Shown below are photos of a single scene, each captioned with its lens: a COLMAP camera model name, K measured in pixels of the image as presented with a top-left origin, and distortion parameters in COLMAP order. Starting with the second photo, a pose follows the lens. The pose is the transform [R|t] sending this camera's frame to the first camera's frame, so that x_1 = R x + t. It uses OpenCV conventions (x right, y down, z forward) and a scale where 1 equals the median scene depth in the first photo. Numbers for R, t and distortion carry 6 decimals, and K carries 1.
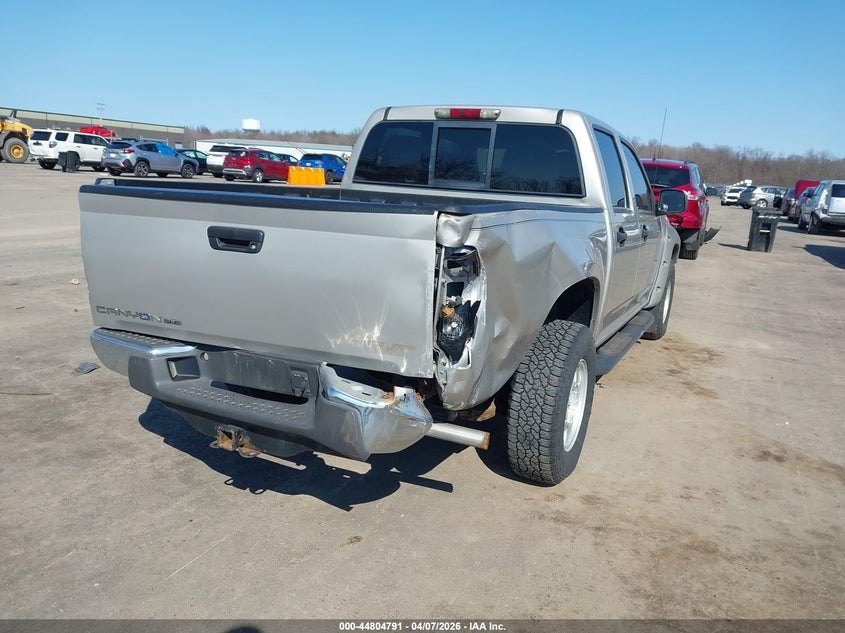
lens RADIAL K [[679.0, 0, 423.4], [0, 679.0, 318.2], [0, 0, 1]] dist [0.028228, -0.041055]
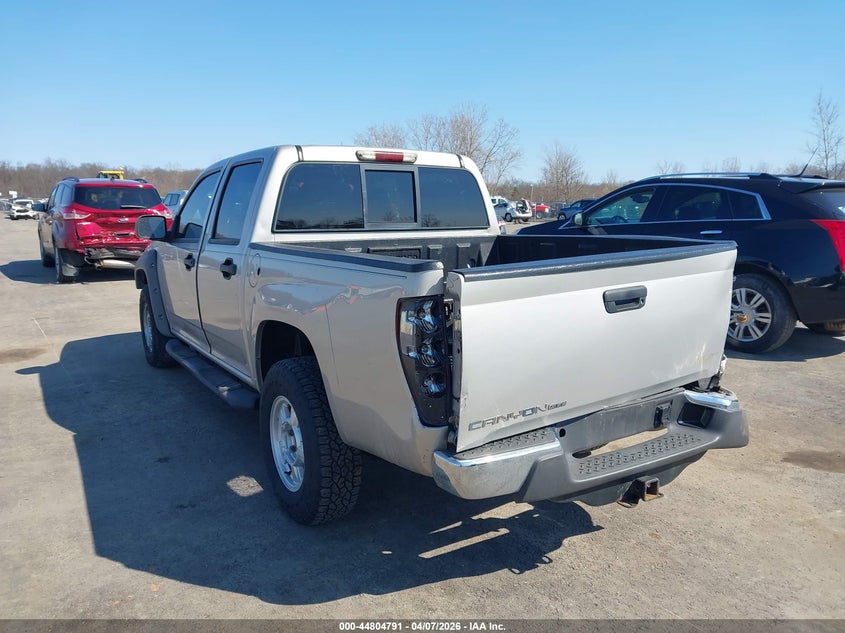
lens RADIAL K [[679.0, 0, 423.8], [0, 679.0, 313.3], [0, 0, 1]] dist [0.028228, -0.041055]
pose [[0.497154, -0.193384, 0.845837, -0.823347], [0.206448, 0.973214, 0.101163, -0.166540], [-0.842744, 0.124327, 0.523761, 0.459652]]
